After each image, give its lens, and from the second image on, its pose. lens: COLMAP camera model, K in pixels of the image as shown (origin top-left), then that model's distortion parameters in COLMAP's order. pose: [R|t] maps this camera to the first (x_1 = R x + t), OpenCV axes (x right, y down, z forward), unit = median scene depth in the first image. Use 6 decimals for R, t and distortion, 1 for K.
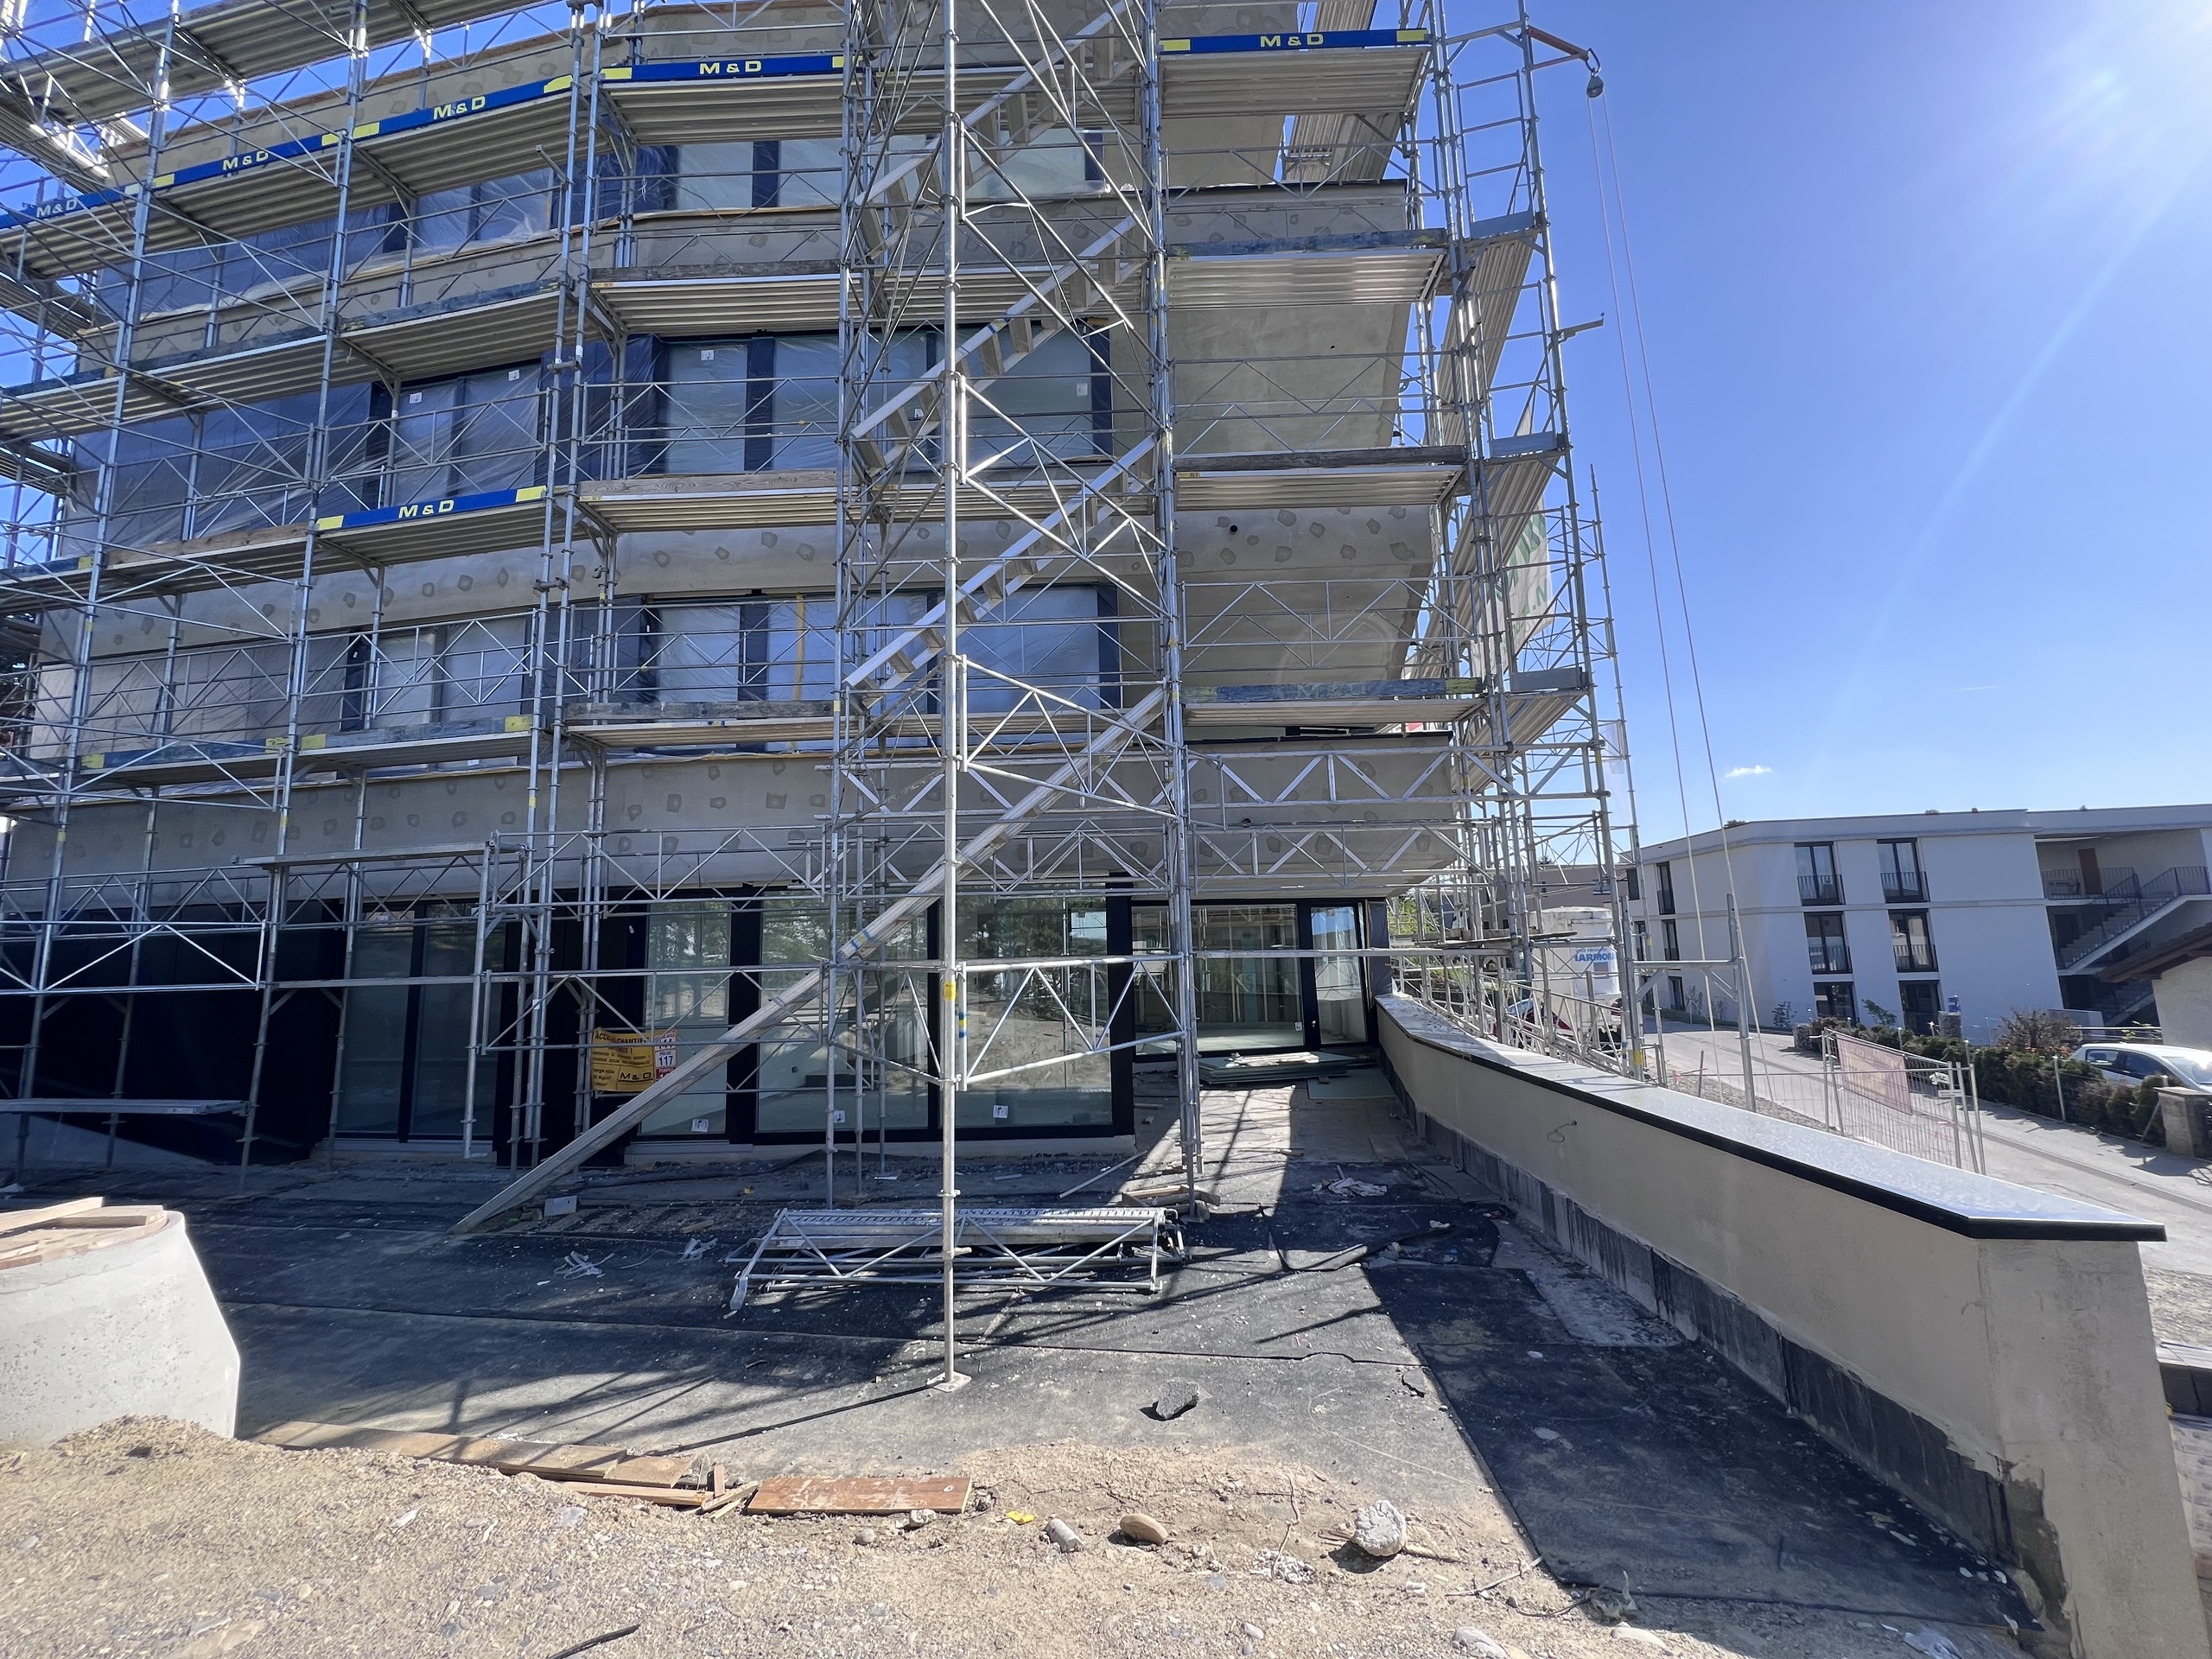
lens RADIAL K [[873.5, 0, 1106.0], [0, 873.5, 829.5], [0, 0, 1]] dist [-0.000658, 0.000524]
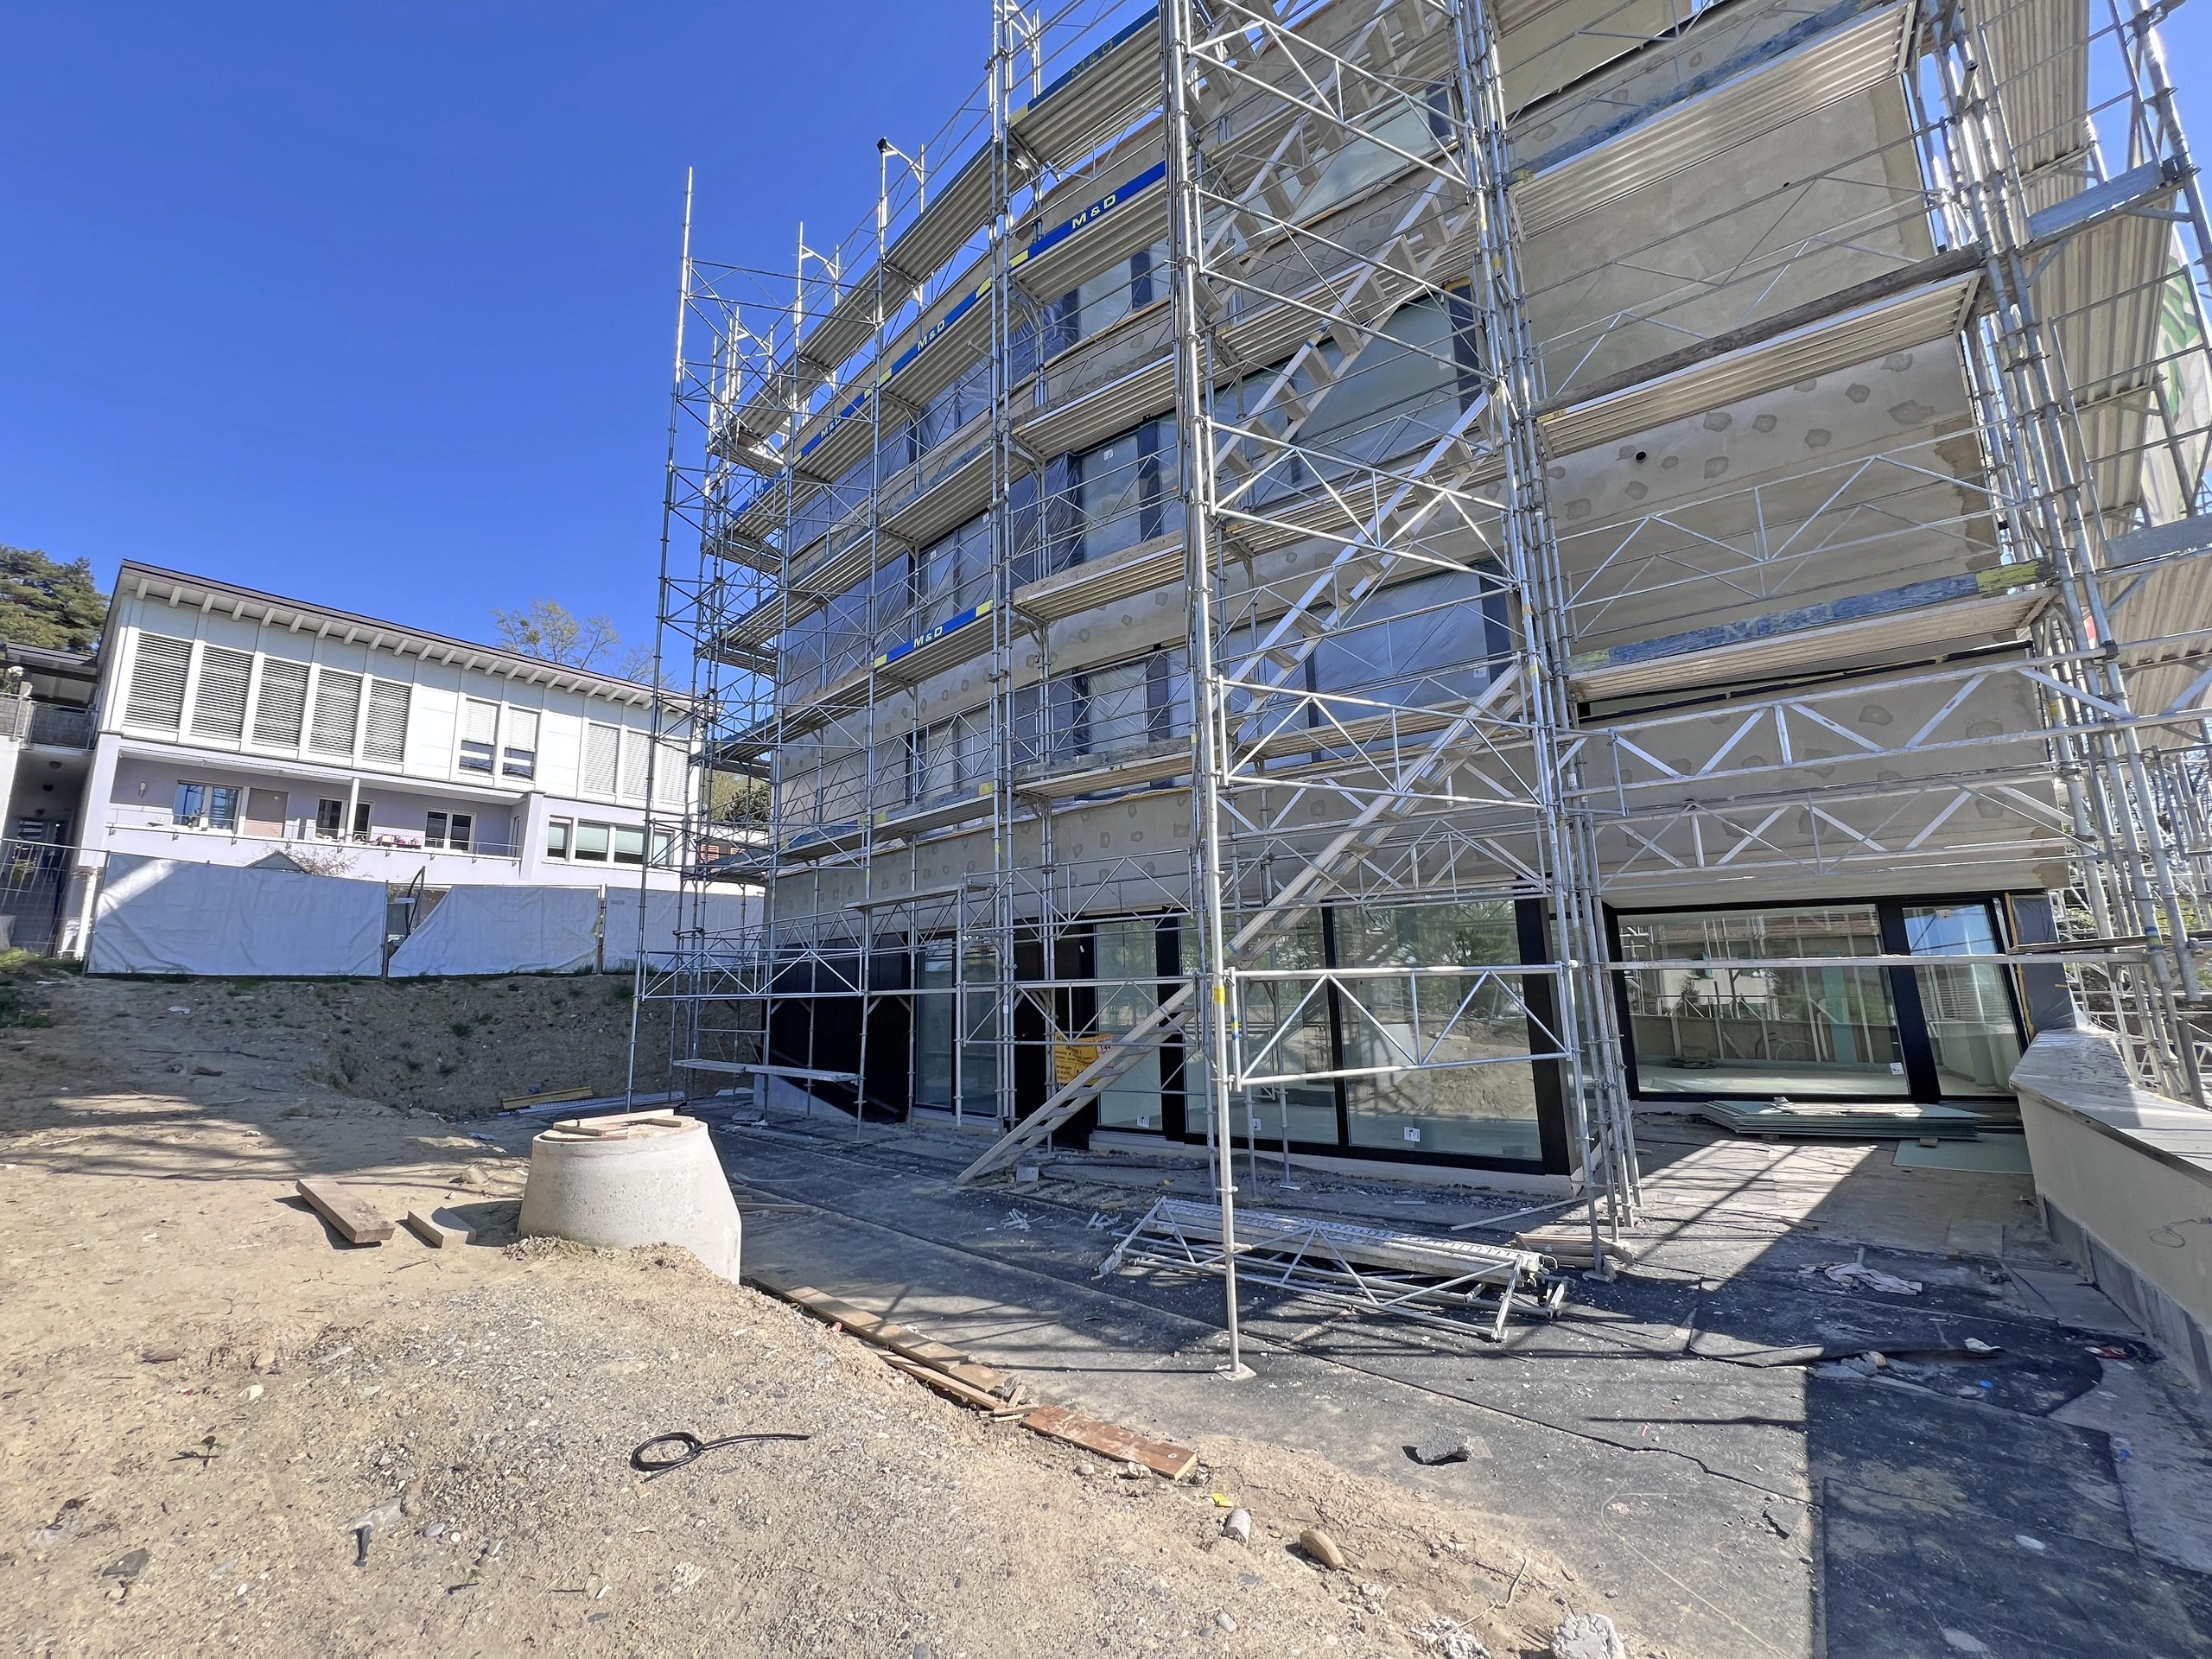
lens RADIAL K [[873.5, 0, 1106.0], [0, 873.5, 829.5], [0, 0, 1]] dist [-0.000658, 0.000524]
pose [[0.838059, -0.091363, -0.537875, 0.218773], [0.077257, 0.995817, -0.048775, 0.020847], [0.540081, -0.000678, 0.841613, 0.031919]]
